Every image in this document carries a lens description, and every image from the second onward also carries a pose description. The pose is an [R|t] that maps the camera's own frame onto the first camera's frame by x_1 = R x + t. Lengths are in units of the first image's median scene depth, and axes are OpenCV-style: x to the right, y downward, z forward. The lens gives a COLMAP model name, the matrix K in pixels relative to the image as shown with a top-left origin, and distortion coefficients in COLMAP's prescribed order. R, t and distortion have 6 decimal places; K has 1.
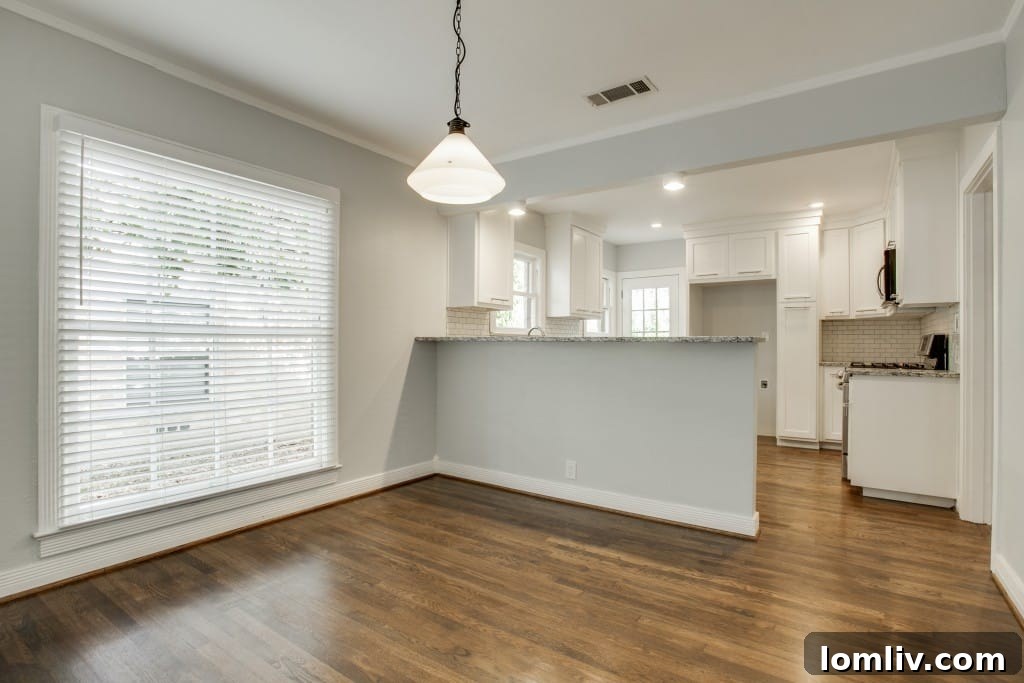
lens RADIAL K [[500.6, 0, 517.0], [0, 500.6, 345.9], [0, 0, 1]] dist [-0.015642, 0.007485]
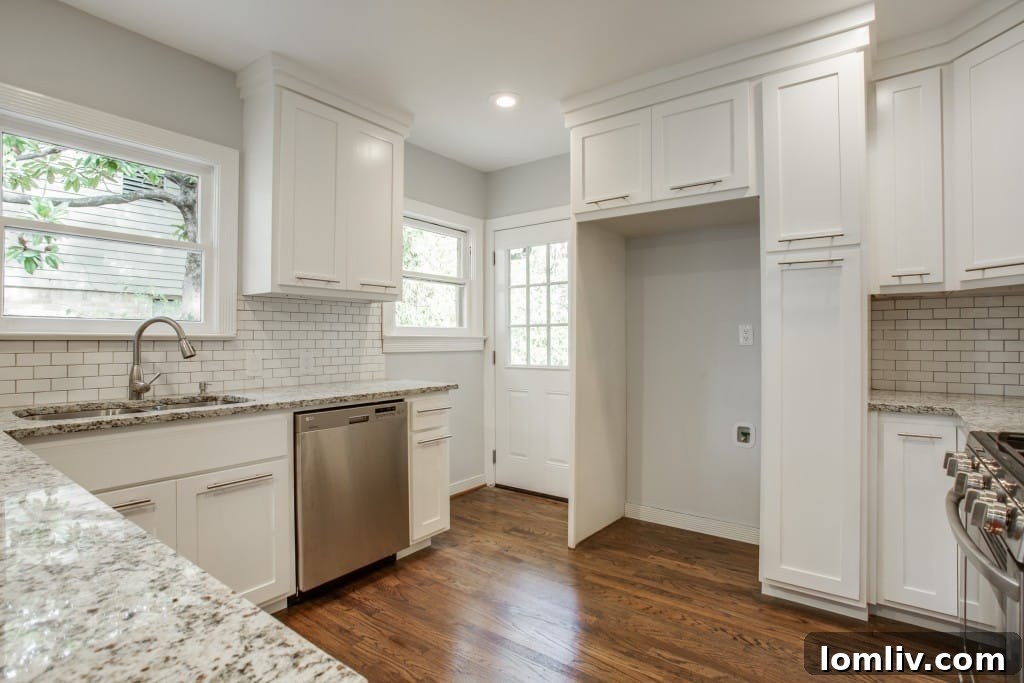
lens RADIAL K [[500.6, 0, 515.7], [0, 500.6, 339.0], [0, 0, 1]] dist [-0.015642, 0.007485]
pose [[0.999309, -0.002005, -0.037115, 0.347175], [0.001811, 0.999985, -0.005241, -0.014176], [0.037125, 0.005170, 0.999297, 0.602909]]
